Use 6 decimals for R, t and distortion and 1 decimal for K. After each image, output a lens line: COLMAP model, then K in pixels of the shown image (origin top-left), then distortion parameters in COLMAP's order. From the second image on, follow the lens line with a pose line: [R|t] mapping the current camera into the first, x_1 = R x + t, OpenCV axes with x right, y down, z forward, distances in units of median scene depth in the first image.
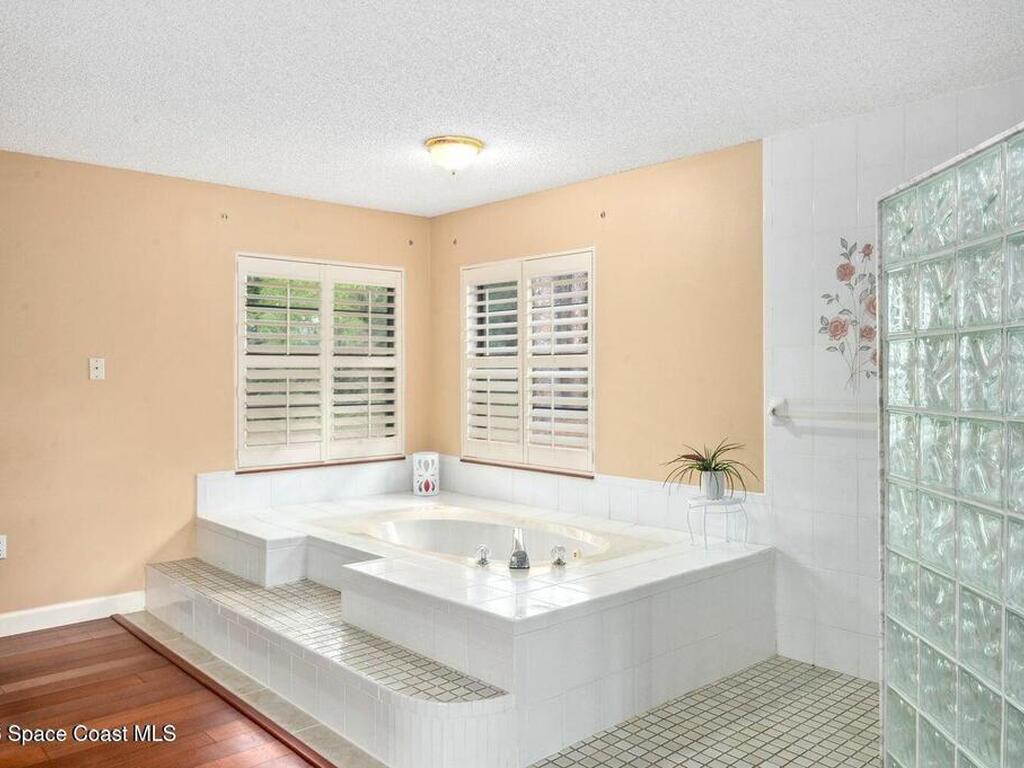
lens RADIAL K [[807.9, 0, 511.0], [0, 807.9, 383.2], [0, 0, 1]] dist [-0.003596, -0.000716]
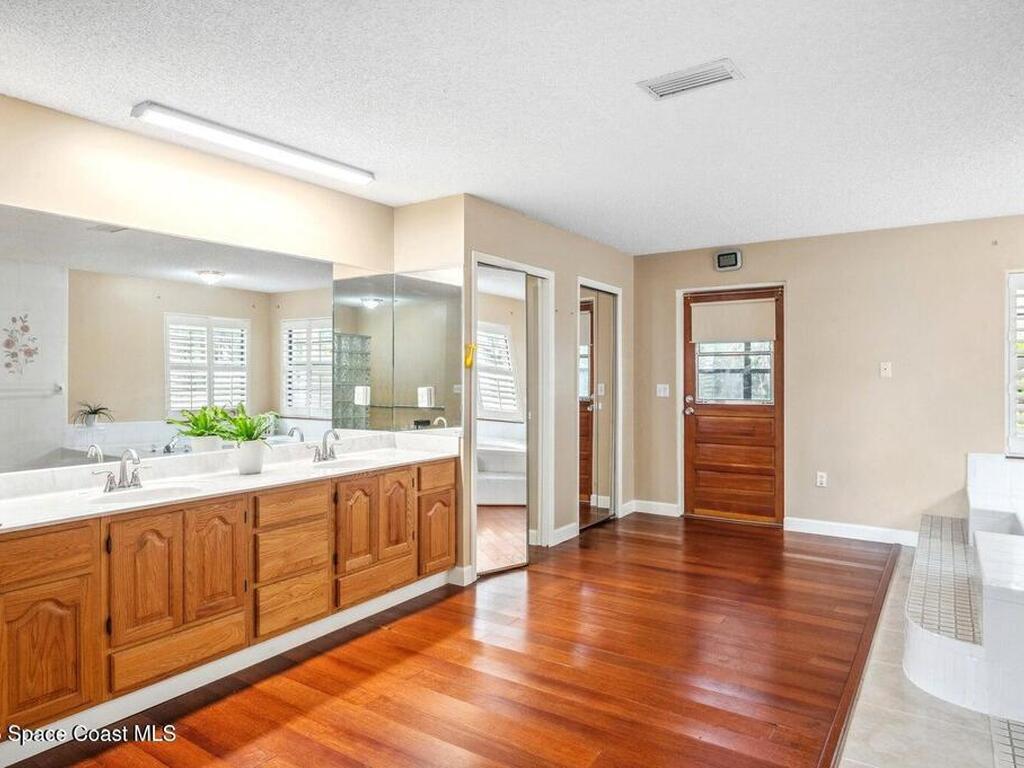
lens RADIAL K [[657.8, 0, 511.1], [0, 657.8, 380.2], [0, 0, 1]] dist [-0.001216, -0.000511]
pose [[0.249680, 0.008383, -0.968292, 0.448862], [-0.011852, 0.999914, 0.005601, 0.002200], [0.968256, 0.010078, 0.249758, 0.060132]]
